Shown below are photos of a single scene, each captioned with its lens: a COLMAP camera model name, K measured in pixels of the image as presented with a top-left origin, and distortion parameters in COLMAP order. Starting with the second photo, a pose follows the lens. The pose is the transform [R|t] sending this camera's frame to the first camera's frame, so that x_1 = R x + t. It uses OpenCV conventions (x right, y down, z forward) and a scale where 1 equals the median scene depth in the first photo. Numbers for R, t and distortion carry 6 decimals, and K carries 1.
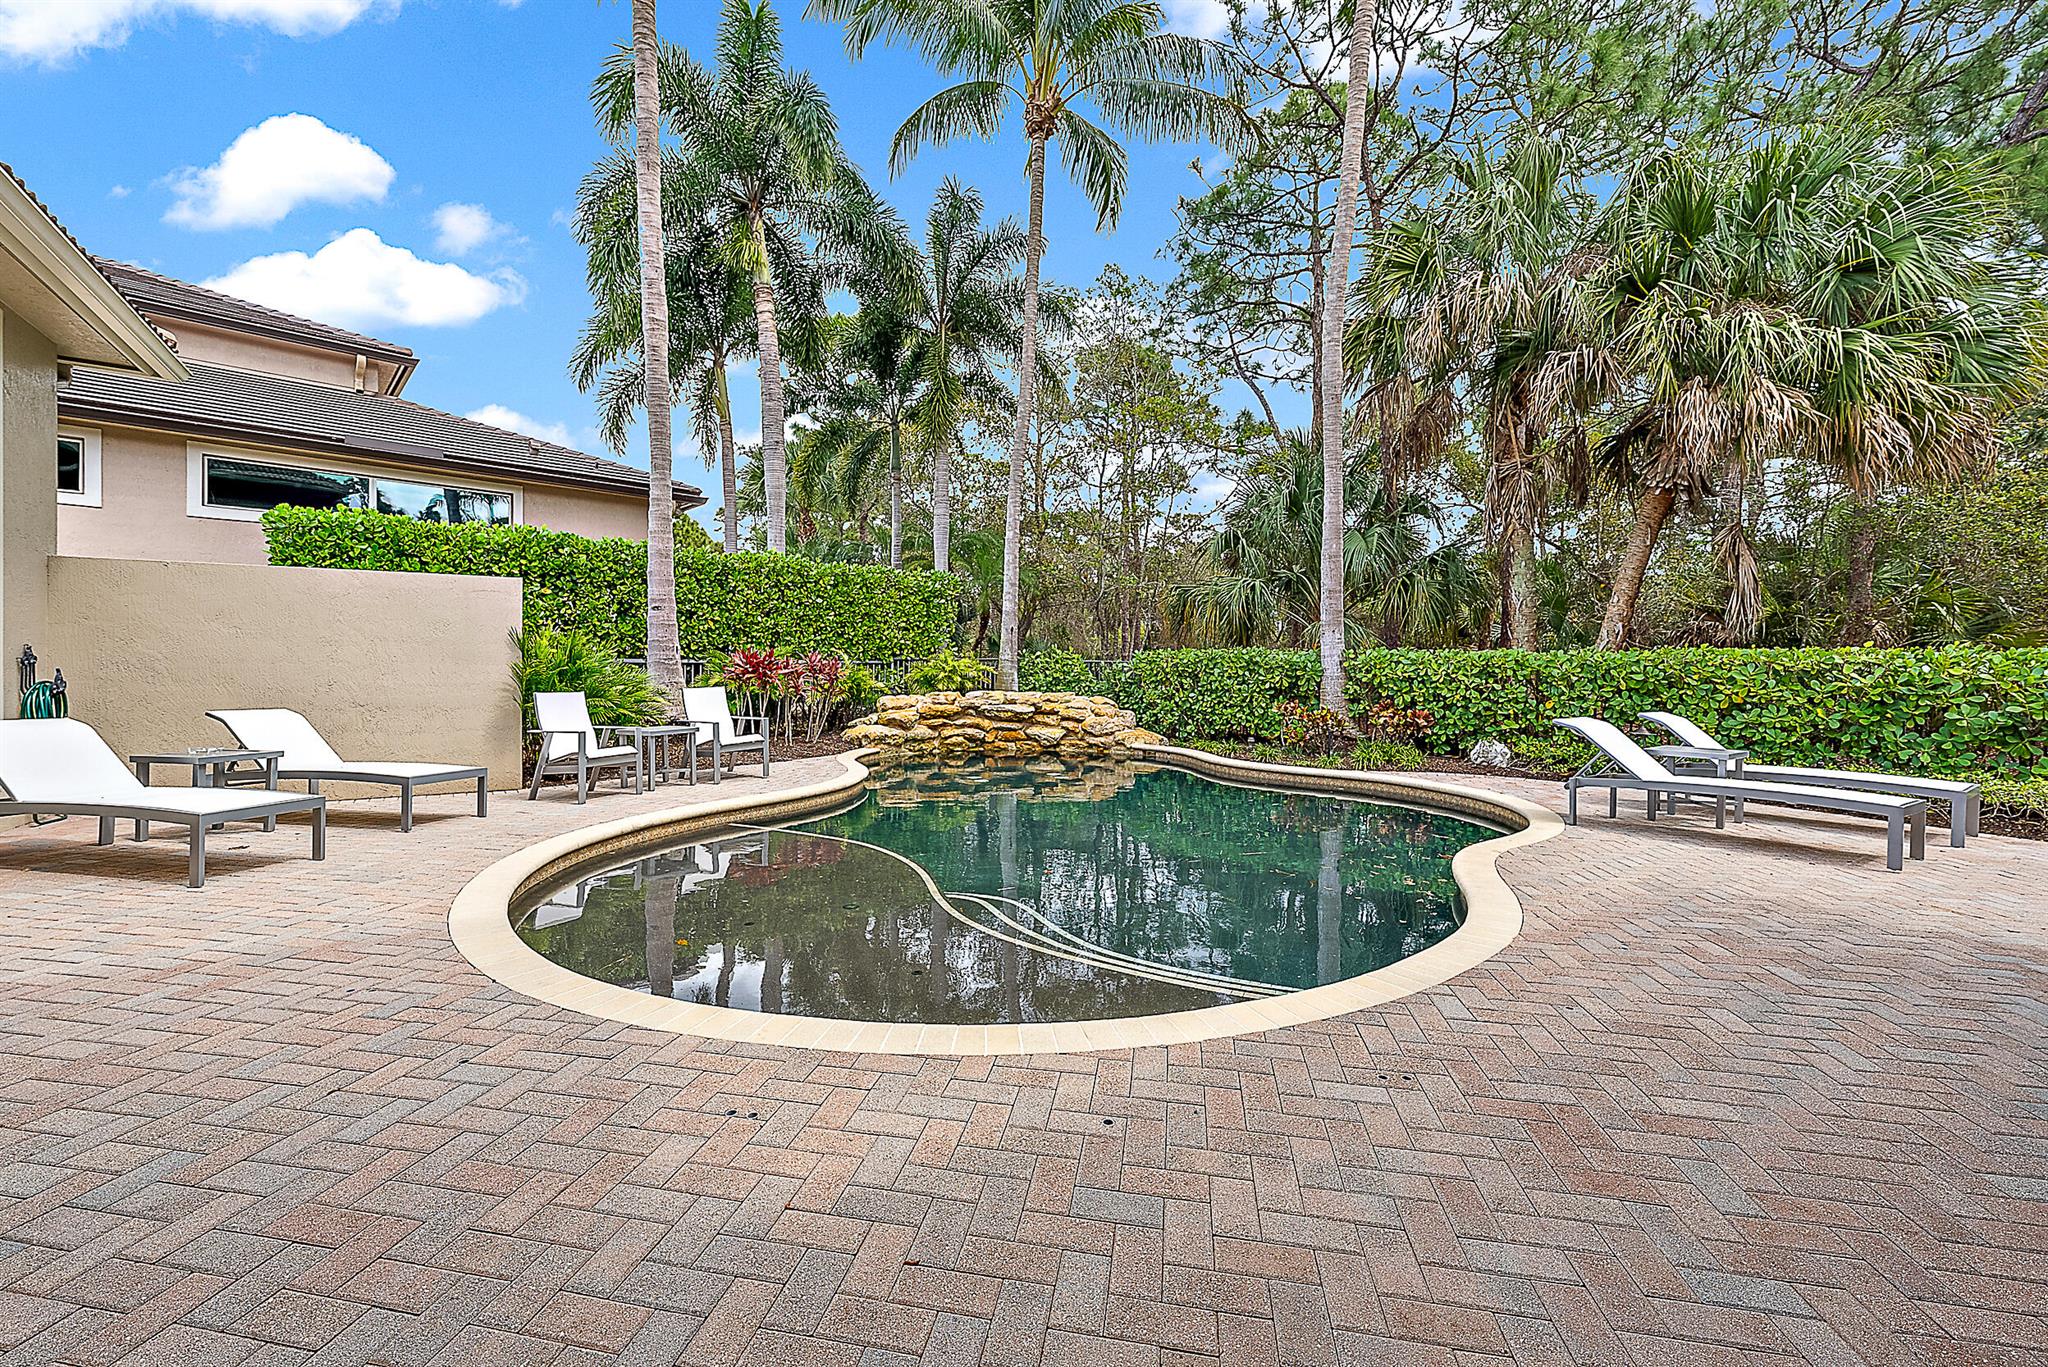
lens RADIAL K [[799.3, 0, 1017.7], [0, 799.3, 676.6], [0, 0, 1]] dist [-0.000174, -0.000692]
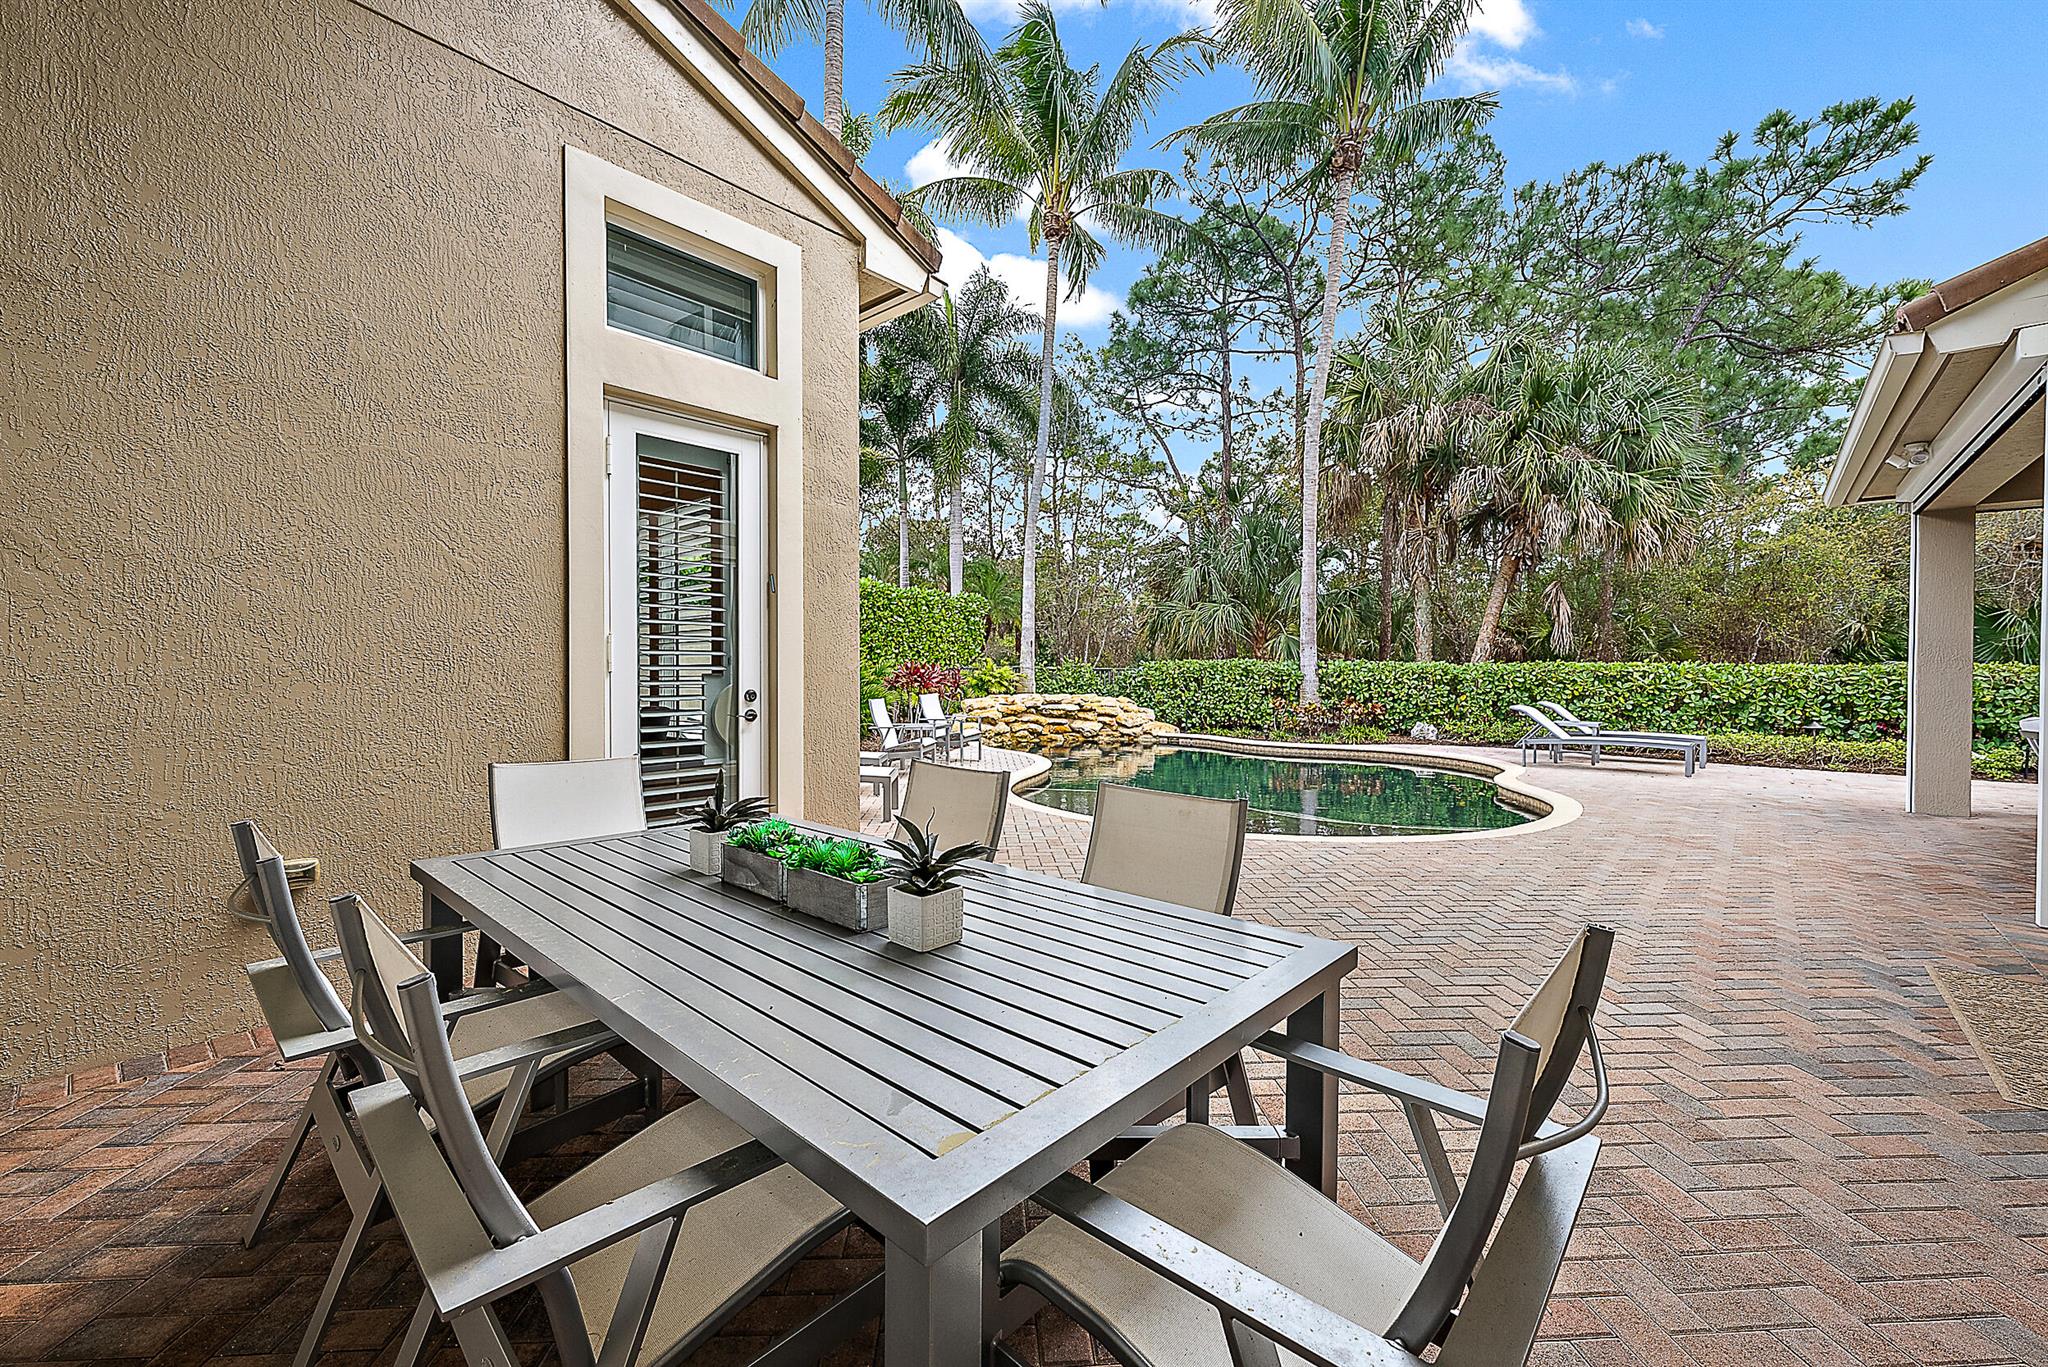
lens RADIAL K [[799.3, 0, 1014.0], [0, 799.3, 685.4], [0, 0, 1]] dist [-0.000174, -0.000692]
pose [[0.972939, -0.010092, 0.230841, -0.378607], [0.007968, 0.999917, 0.010131, -0.008210], [-0.230924, -0.008017, 0.972939, -0.211346]]
